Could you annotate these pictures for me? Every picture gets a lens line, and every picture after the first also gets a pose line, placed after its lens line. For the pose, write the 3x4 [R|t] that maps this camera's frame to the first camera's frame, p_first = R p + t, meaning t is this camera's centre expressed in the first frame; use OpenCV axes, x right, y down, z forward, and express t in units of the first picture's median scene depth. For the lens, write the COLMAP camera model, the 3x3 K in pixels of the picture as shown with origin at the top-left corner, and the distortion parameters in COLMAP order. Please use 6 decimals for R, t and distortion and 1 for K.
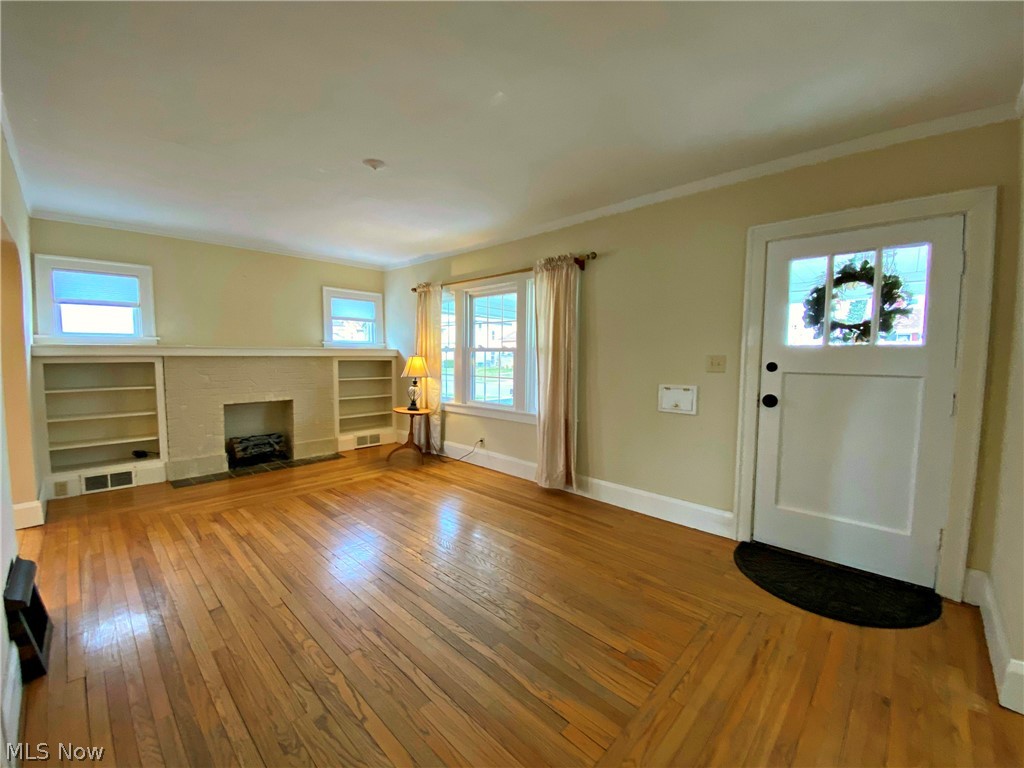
lens RADIAL K [[415.5, 0, 513.1], [0, 415.5, 384.5], [0, 0, 1]] dist [0.029307, -0.026466]
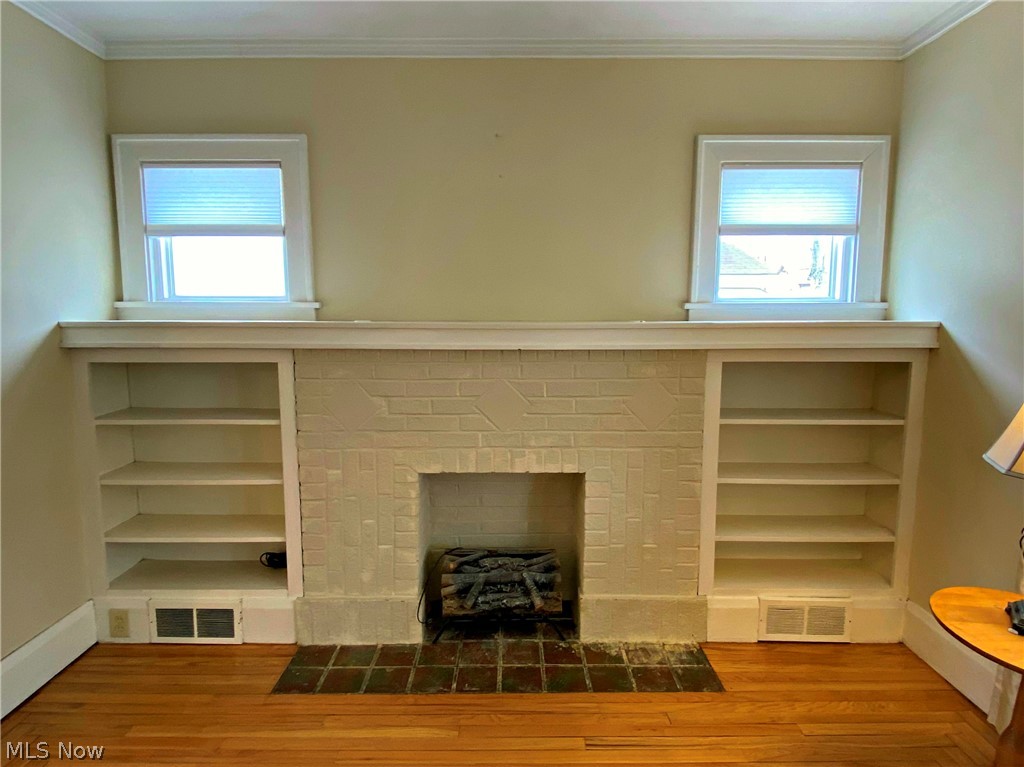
lens RADIAL K [[588.0, 0, 514.6], [0, 588.0, 383.8], [0, 0, 1]] dist [0.064306, -0.069627]
pose [[0.683523, 0.075531, -0.726011, -0.253766], [-0.050831, 0.997143, 0.055883, -0.074202], [0.728157, -0.001293, 0.685409, 0.731315]]
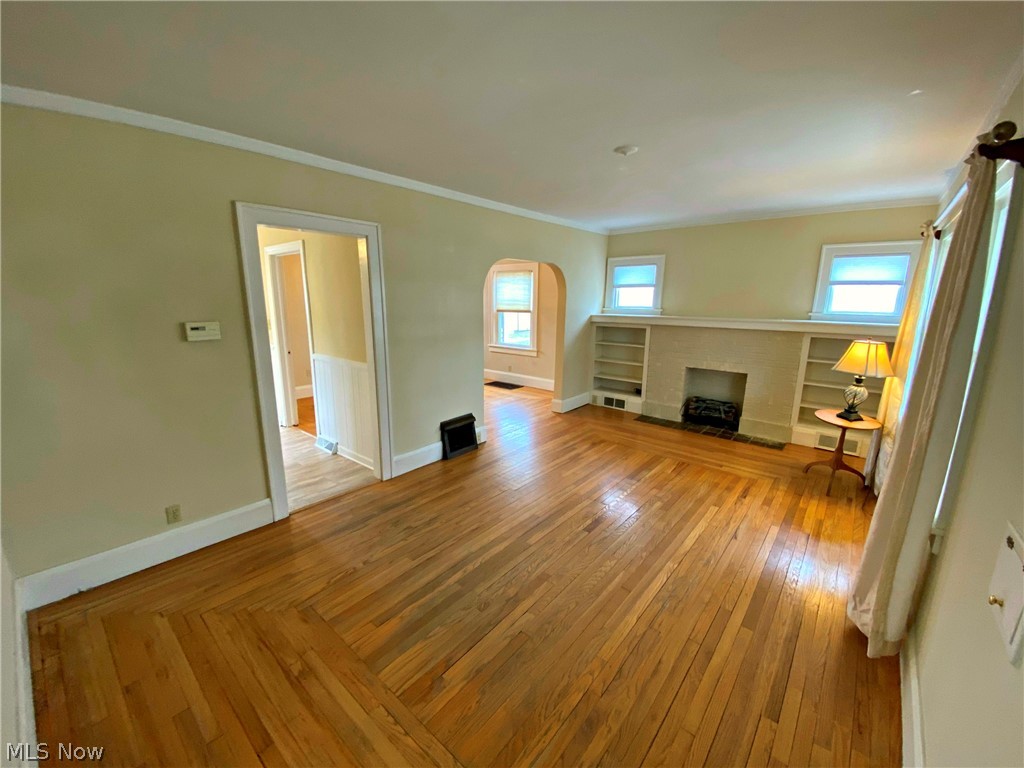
lens RADIAL K [[415.5, 0, 513.1], [0, 415.5, 384.5], [0, 0, 1]] dist [0.029307, -0.026466]
pose [[0.048658, 0.200866, -0.978410, 0.482472], [-0.084258, 0.976904, 0.196366, -0.100737], [0.995255, 0.072884, 0.064459, 0.464310]]
